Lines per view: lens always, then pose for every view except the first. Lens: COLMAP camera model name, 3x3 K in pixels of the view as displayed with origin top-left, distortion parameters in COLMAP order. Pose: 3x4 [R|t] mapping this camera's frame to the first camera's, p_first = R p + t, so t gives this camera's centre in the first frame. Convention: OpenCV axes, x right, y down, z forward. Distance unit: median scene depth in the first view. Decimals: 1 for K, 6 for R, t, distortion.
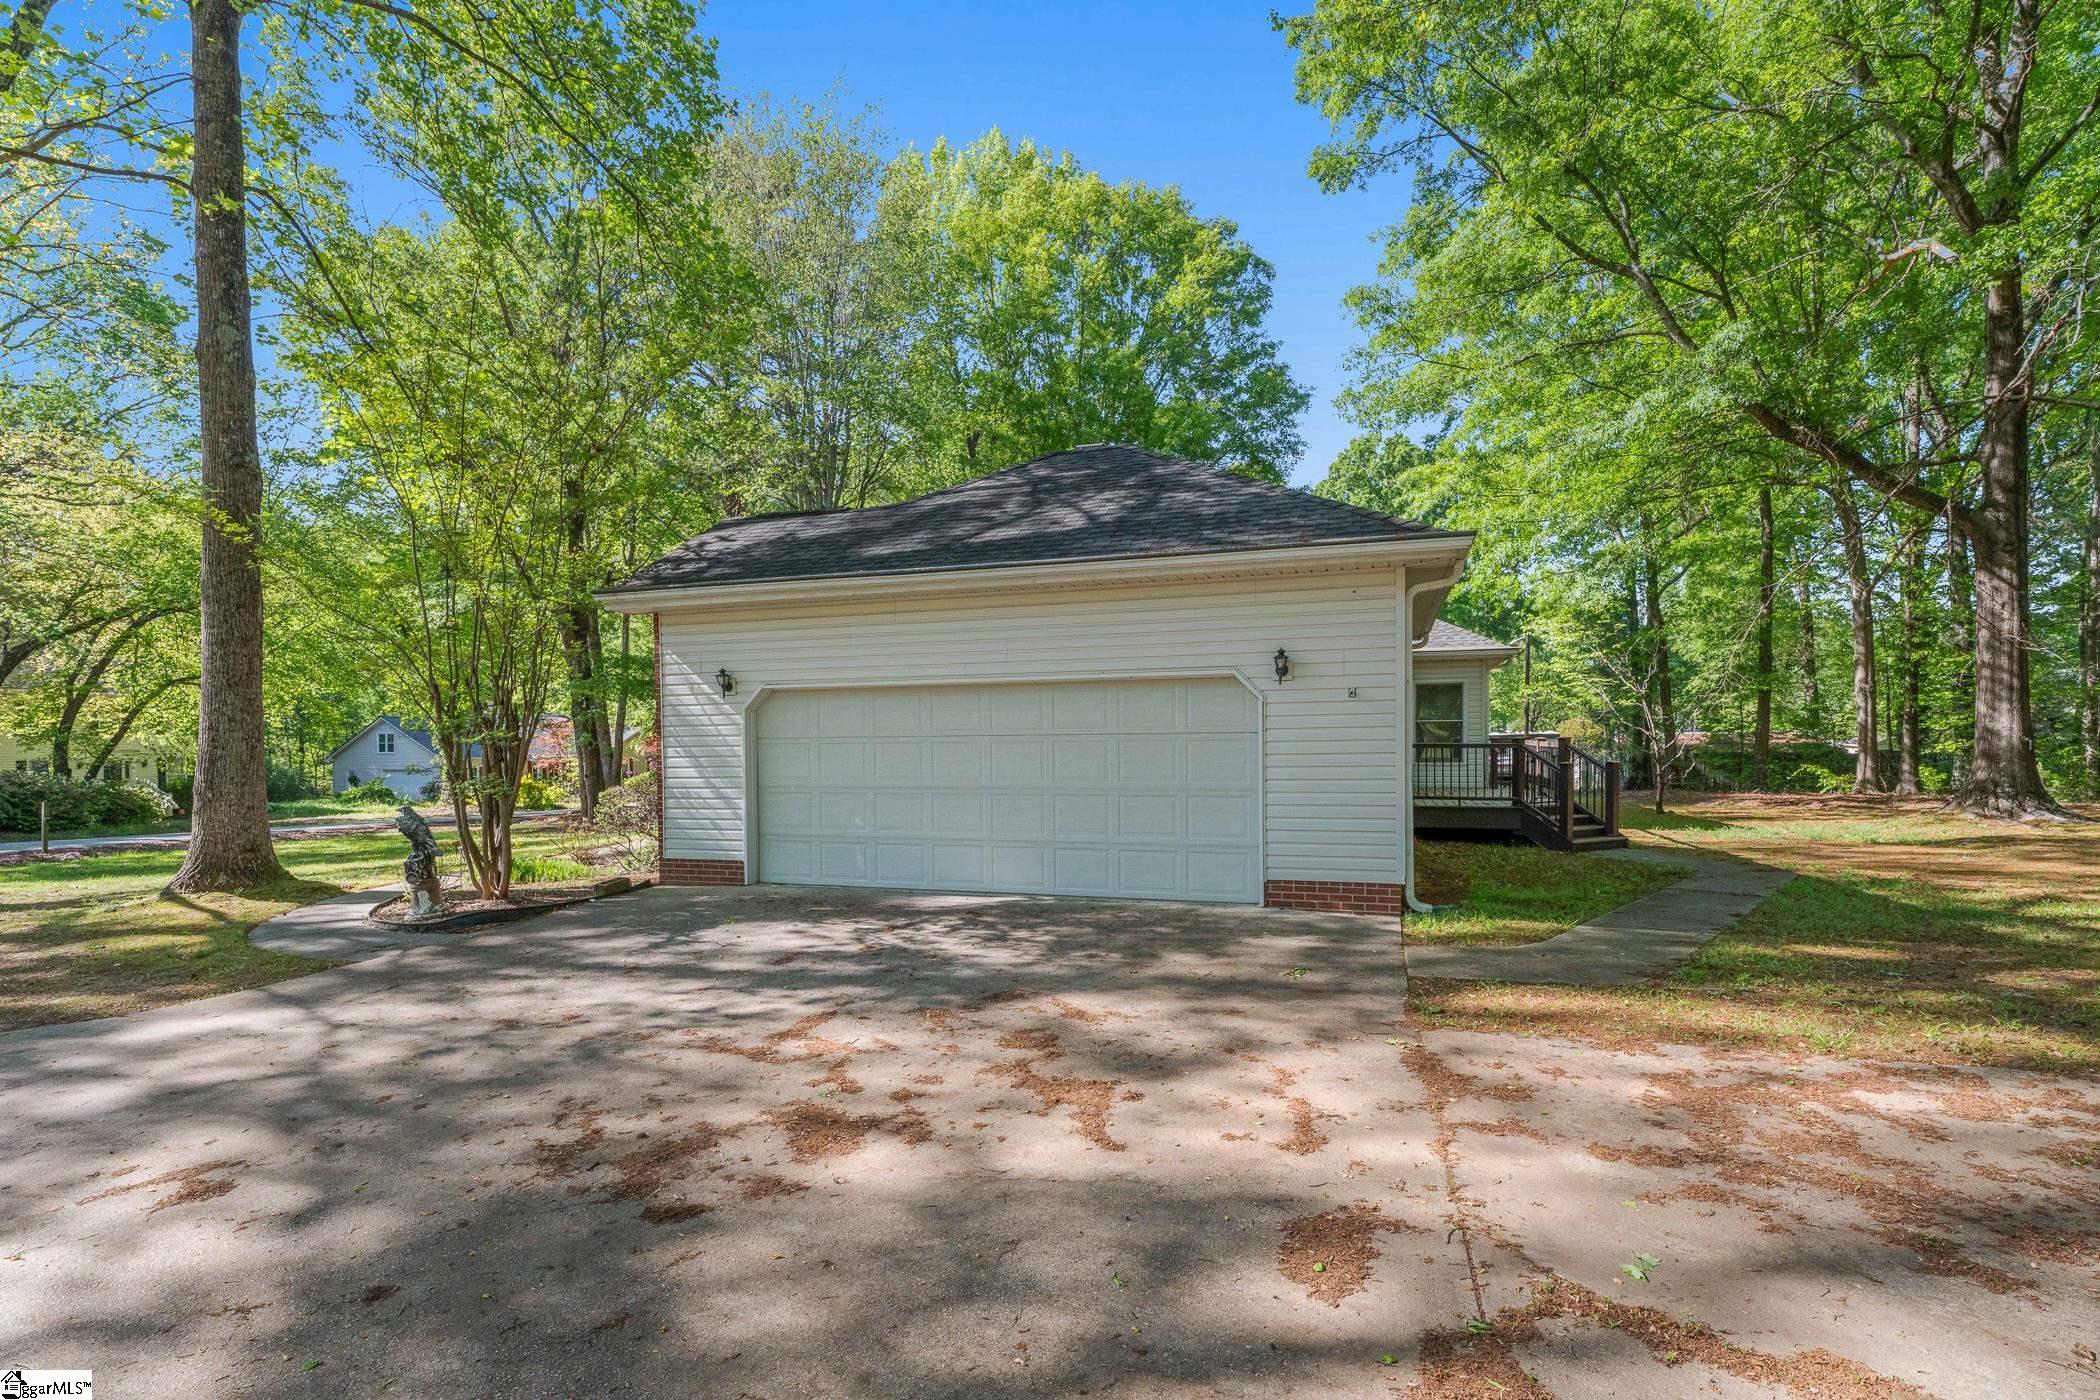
lens RADIAL K [[965.3, 0, 1050.0], [0, 965.3, 700.0], [0, 0, 1]] dist [0.000301, 0.000030]
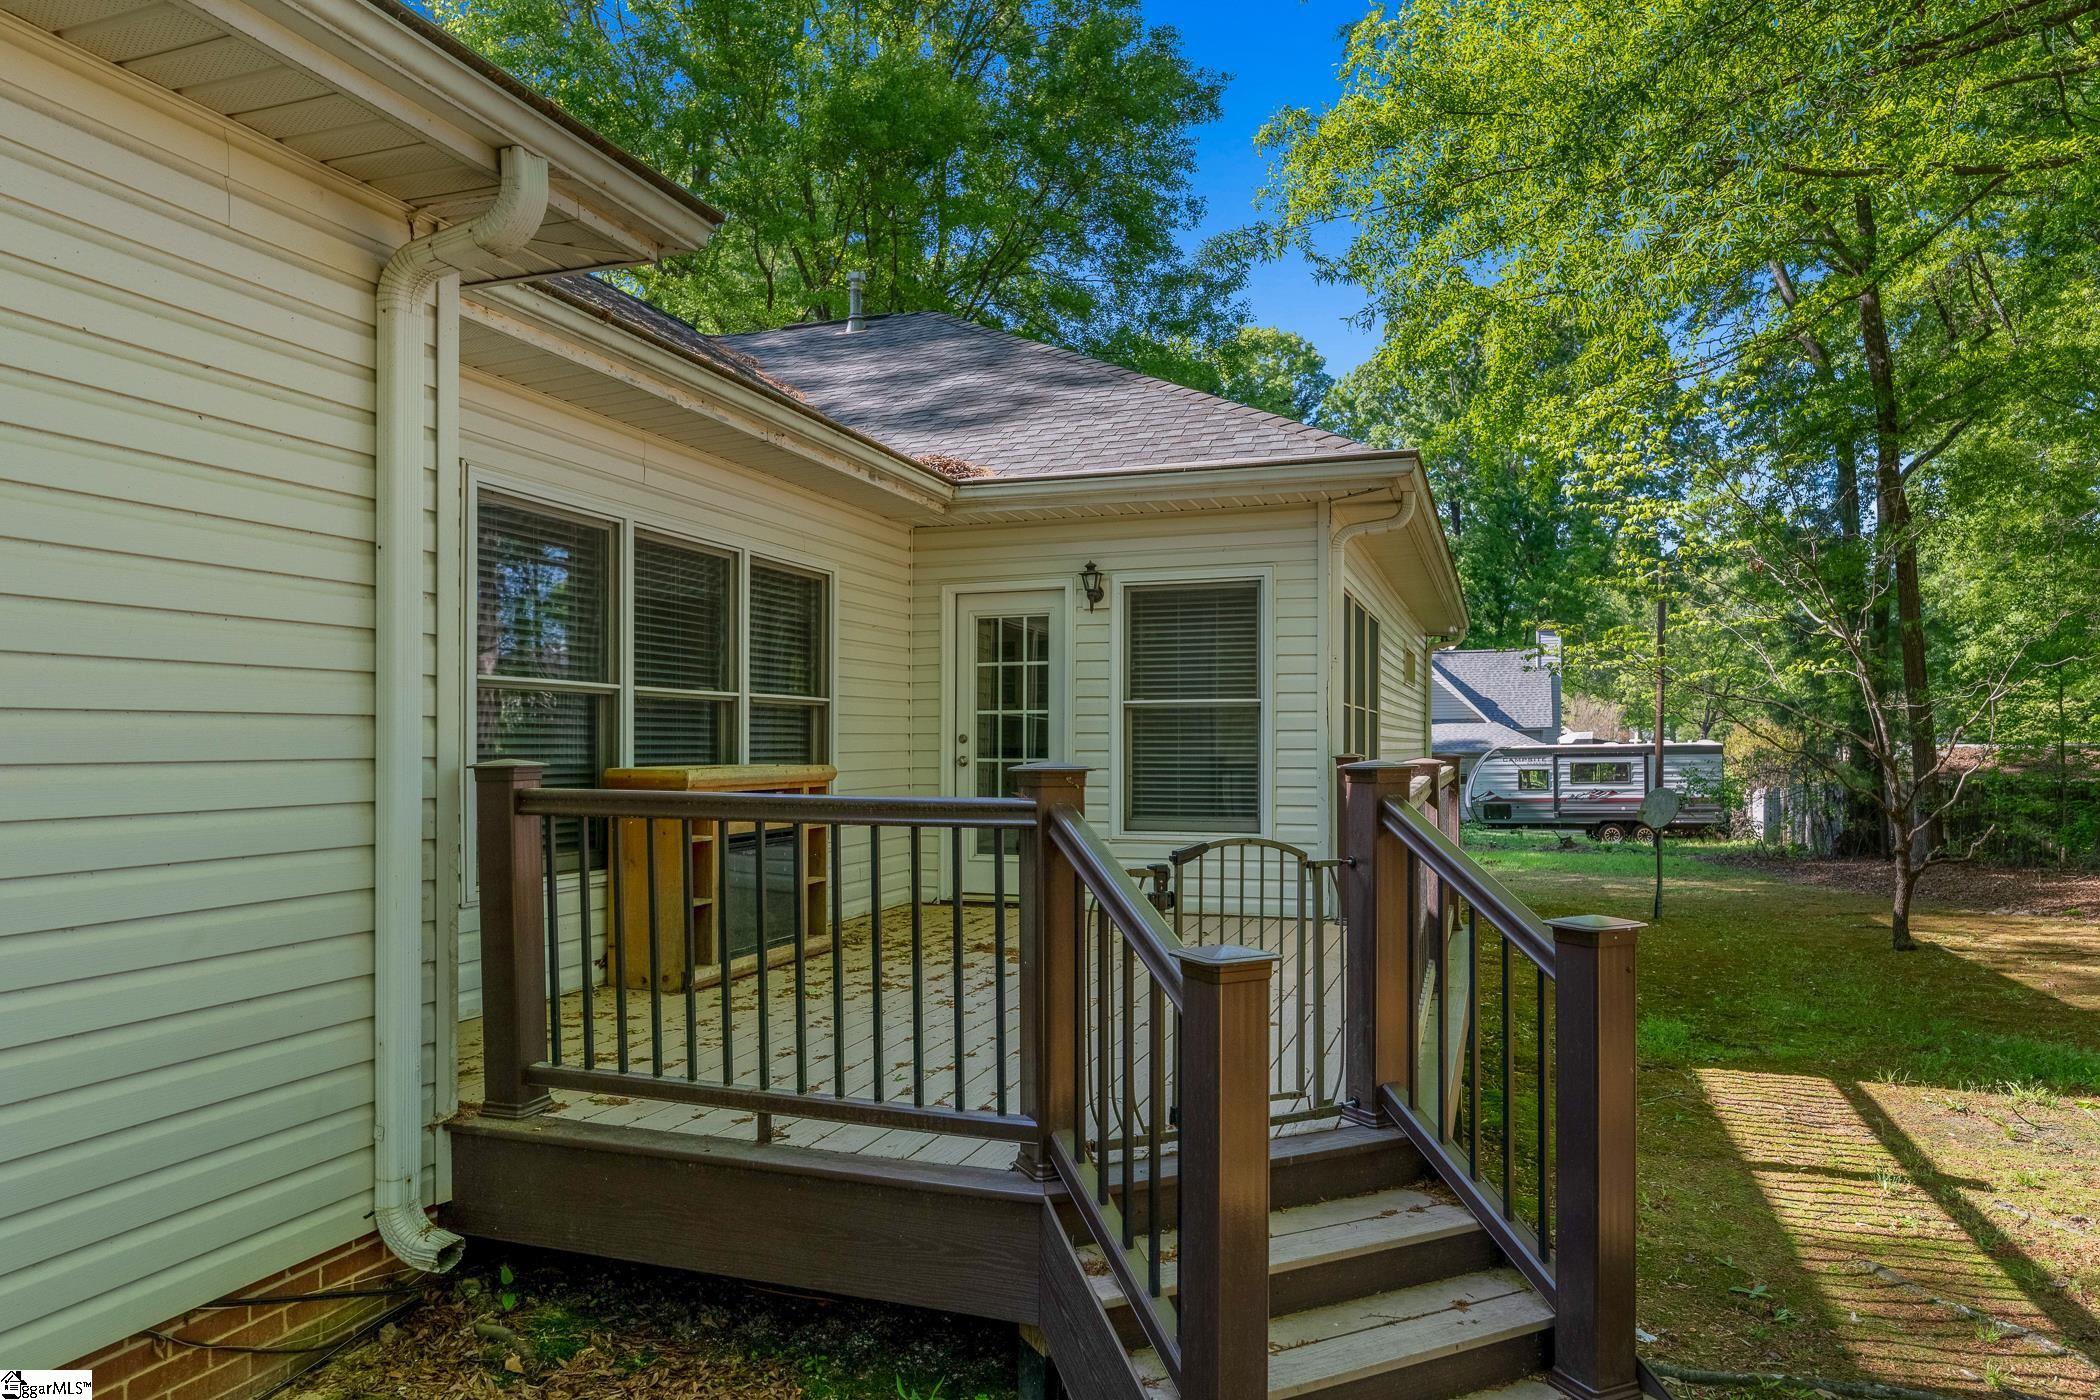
lens RADIAL K [[1305.2, 0, 1050.0], [0, 1305.2, 700.0], [0, 0, 1]] dist [-0.000872, -0.000363]
pose [[0.999903, 0.002364, -0.013738, 0.206905], [-0.002368, 0.999997, -0.000276, 0.011797], [0.013737, 0.000308, 0.999906, 0.329569]]
